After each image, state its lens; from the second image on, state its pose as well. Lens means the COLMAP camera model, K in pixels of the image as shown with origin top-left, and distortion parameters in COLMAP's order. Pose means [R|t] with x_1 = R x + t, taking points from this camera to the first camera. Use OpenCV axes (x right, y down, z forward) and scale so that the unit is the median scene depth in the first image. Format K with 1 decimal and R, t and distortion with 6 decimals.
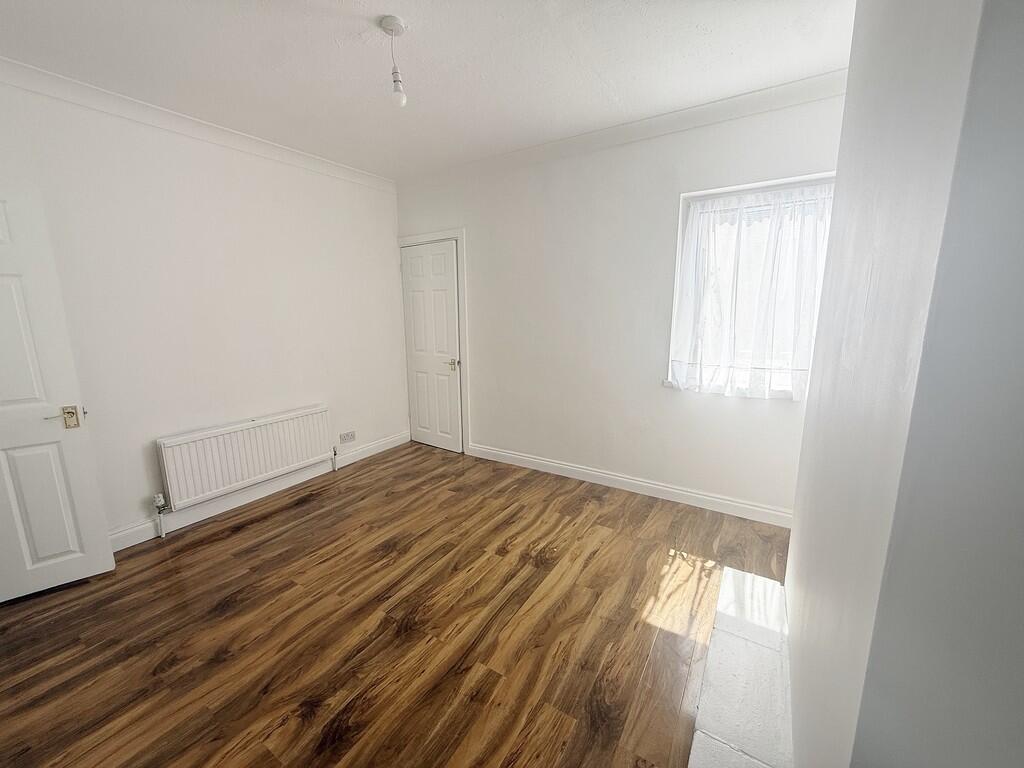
lens RADIAL K [[404.1, 0, 508.6], [0, 404.1, 382.7], [0, 0, 1]] dist [0.001316, 0.000346]
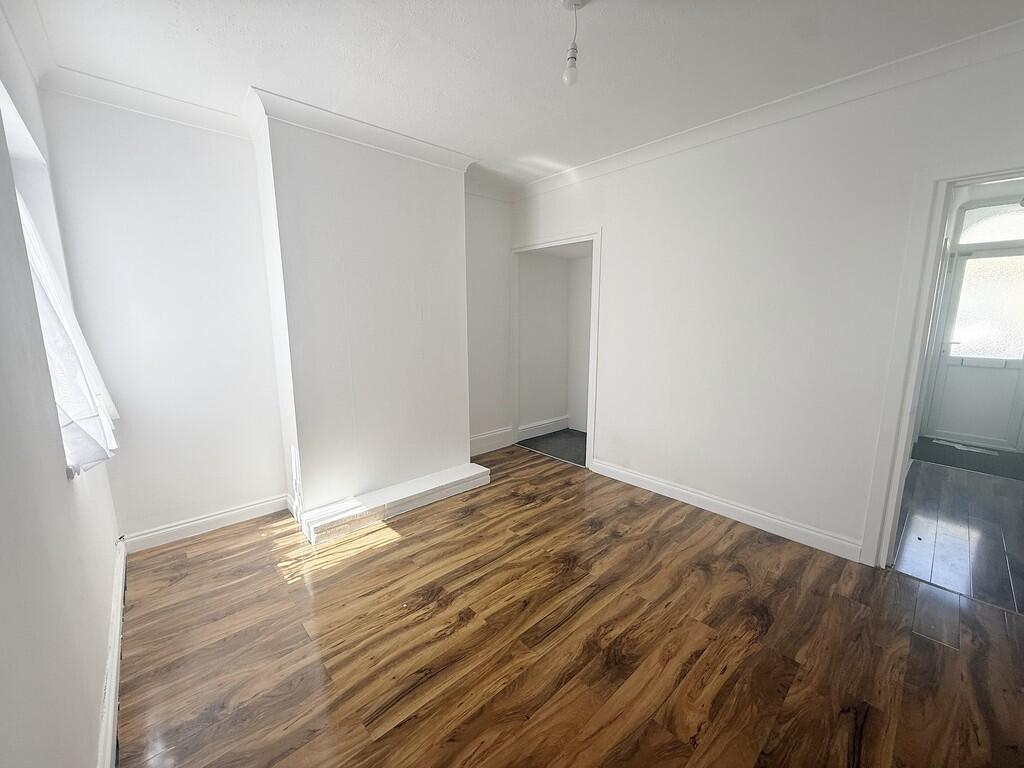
lens RADIAL K [[404.1, 0, 508.6], [0, 404.1, 382.7], [0, 0, 1]] dist [0.001316, 0.000346]
pose [[-0.965066, -0.029951, 0.260288, -0.322380], [0.059251, 0.942760, 0.328167, -0.306413], [-0.255218, 0.332125, -0.908051, 1.706084]]
